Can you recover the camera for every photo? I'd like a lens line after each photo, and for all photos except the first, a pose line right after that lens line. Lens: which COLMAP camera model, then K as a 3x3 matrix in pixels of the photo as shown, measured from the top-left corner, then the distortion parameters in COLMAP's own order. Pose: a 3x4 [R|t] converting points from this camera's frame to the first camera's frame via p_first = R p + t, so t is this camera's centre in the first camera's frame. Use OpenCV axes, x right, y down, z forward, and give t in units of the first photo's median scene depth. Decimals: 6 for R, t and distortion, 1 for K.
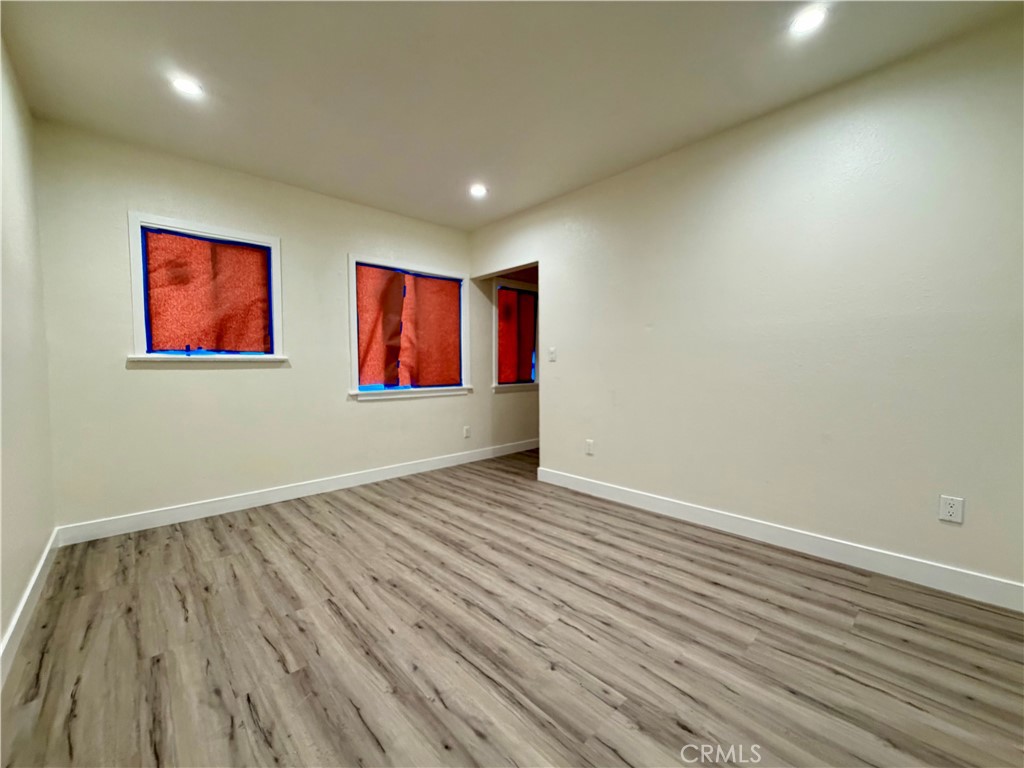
lens RADIAL K [[408.5, 0, 510.1], [0, 408.5, 381.3], [0, 0, 1]] dist [-0.001263, 0.000217]
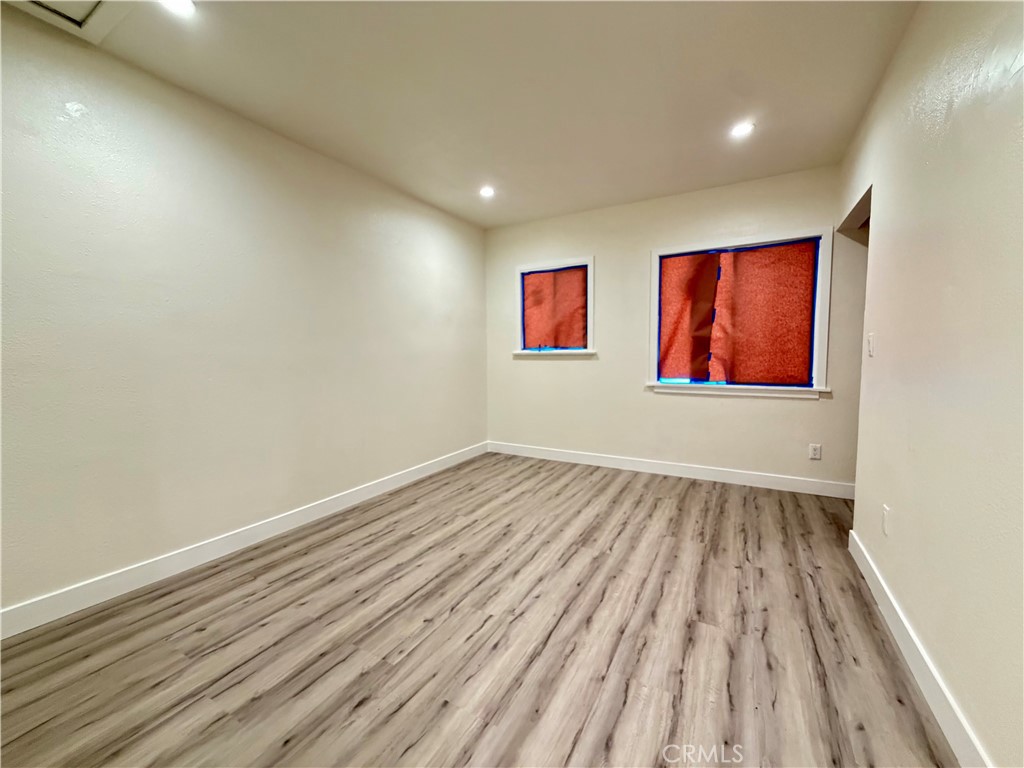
lens RADIAL K [[408.5, 0, 508.4], [0, 408.5, 382.3], [0, 0, 1]] dist [-0.001263, 0.000217]
pose [[0.300498, 0.072312, -0.951037, 0.657601], [-0.029531, 0.997349, 0.066503, -0.046830], [0.953325, 0.008101, 0.301837, 0.443402]]
